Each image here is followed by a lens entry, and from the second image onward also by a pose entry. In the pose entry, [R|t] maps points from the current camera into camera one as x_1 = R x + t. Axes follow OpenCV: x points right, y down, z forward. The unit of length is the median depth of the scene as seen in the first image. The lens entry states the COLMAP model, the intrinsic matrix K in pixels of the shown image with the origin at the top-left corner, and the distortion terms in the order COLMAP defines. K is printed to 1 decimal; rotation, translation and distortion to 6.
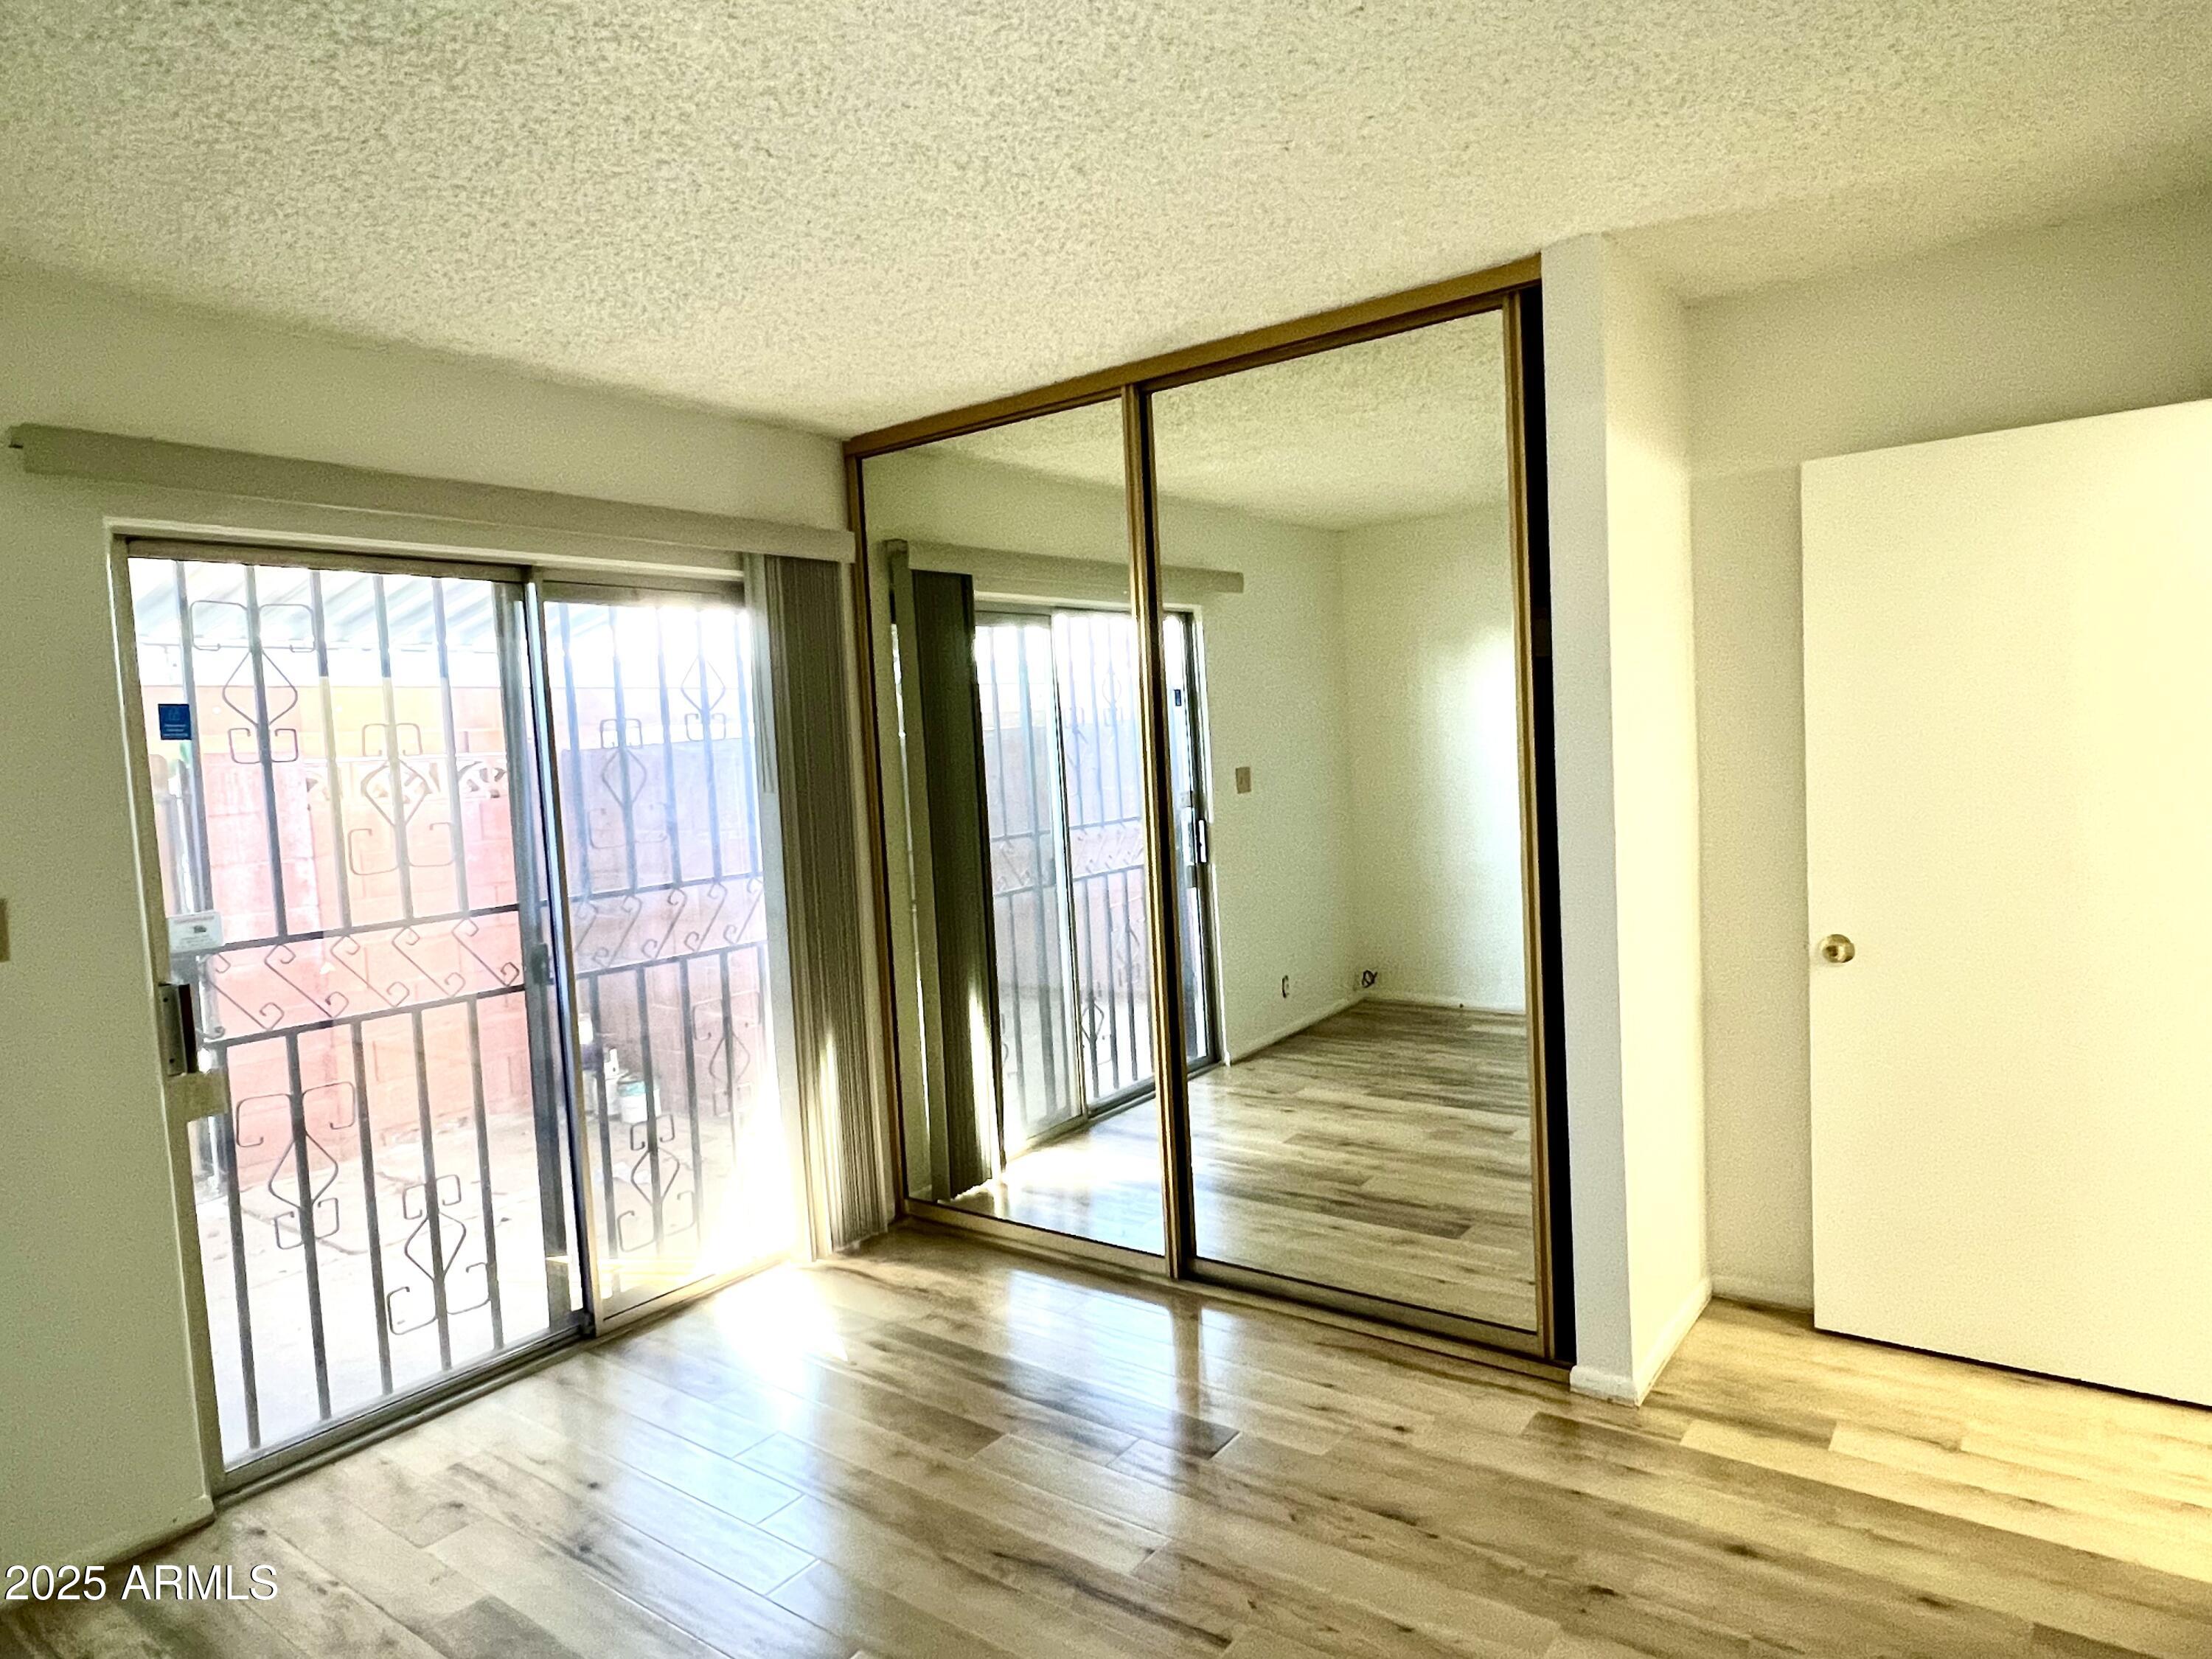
lens RADIAL K [[1328.1, 0, 1081.8], [0, 1328.1, 832.1], [0, 0, 1]] dist [0.001782, 0.000364]
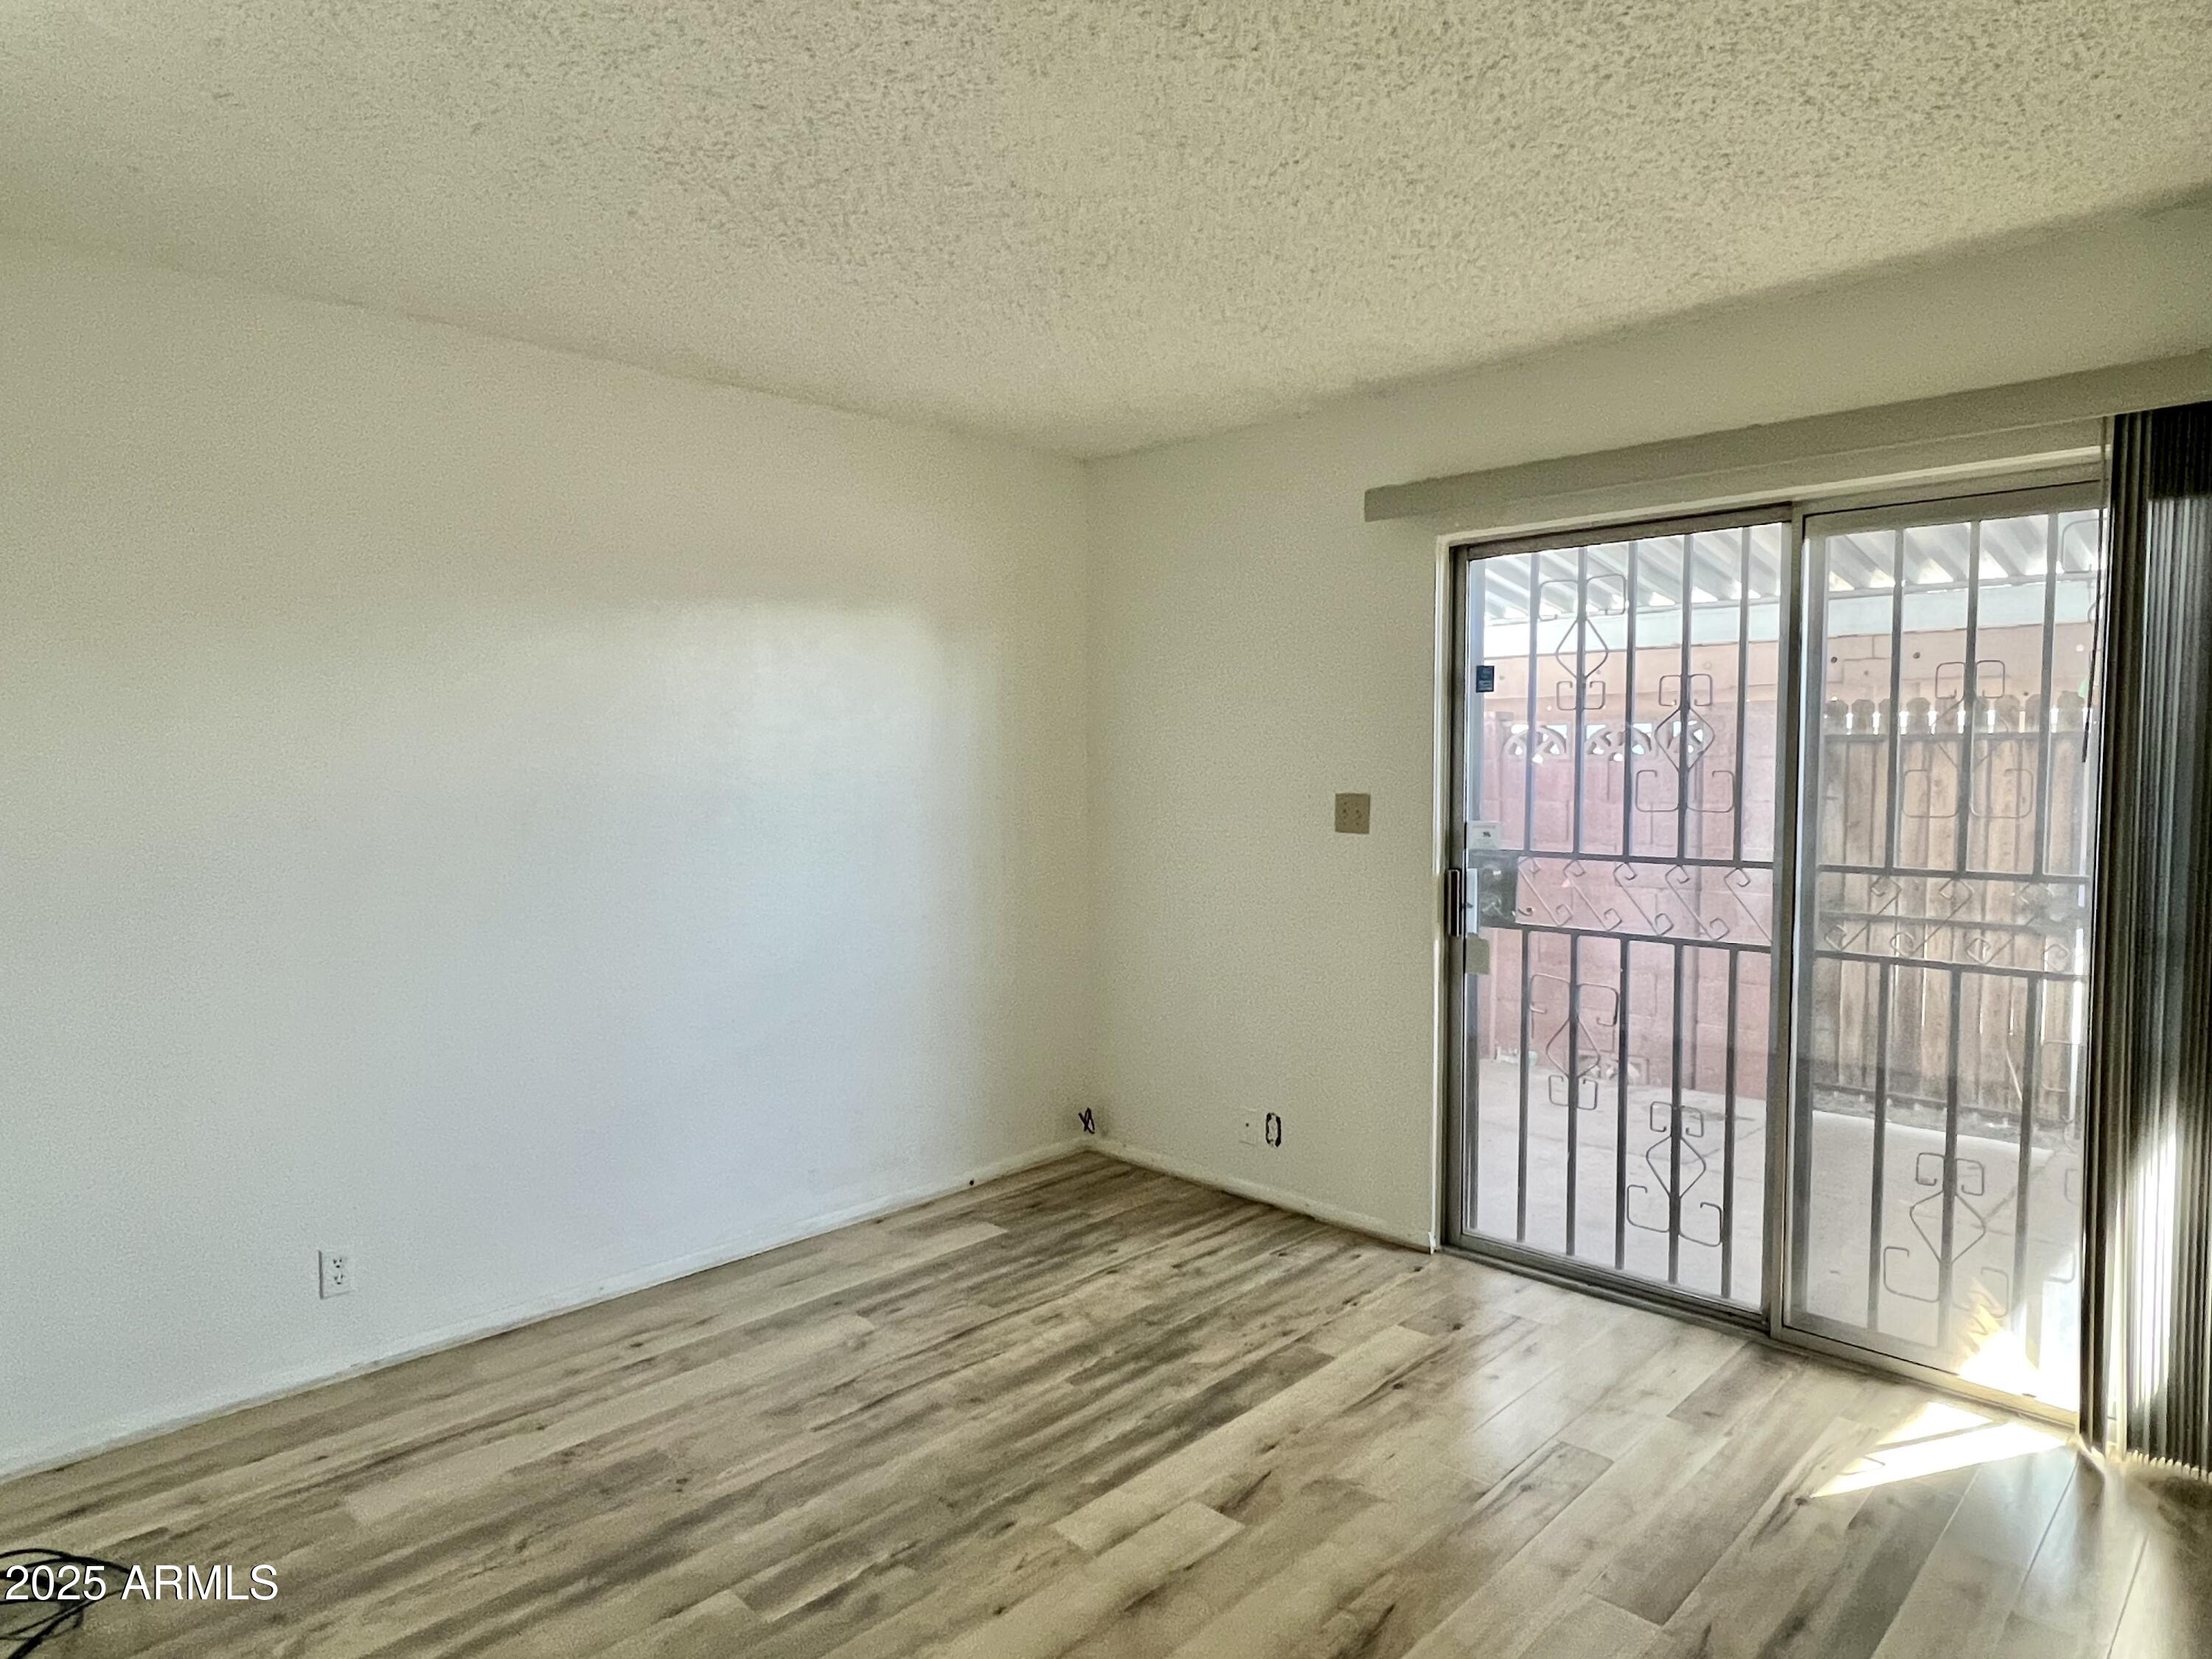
lens RADIAL K [[1328.1, 0, 1081.8], [0, 1328.1, 832.1], [0, 0, 1]] dist [0.001782, 0.000364]
pose [[-0.133164, 0.119561, -0.983856, 0.653428], [-0.044387, 0.990981, 0.126435, -0.075000], [0.990100, 0.060507, -0.126656, 0.711078]]
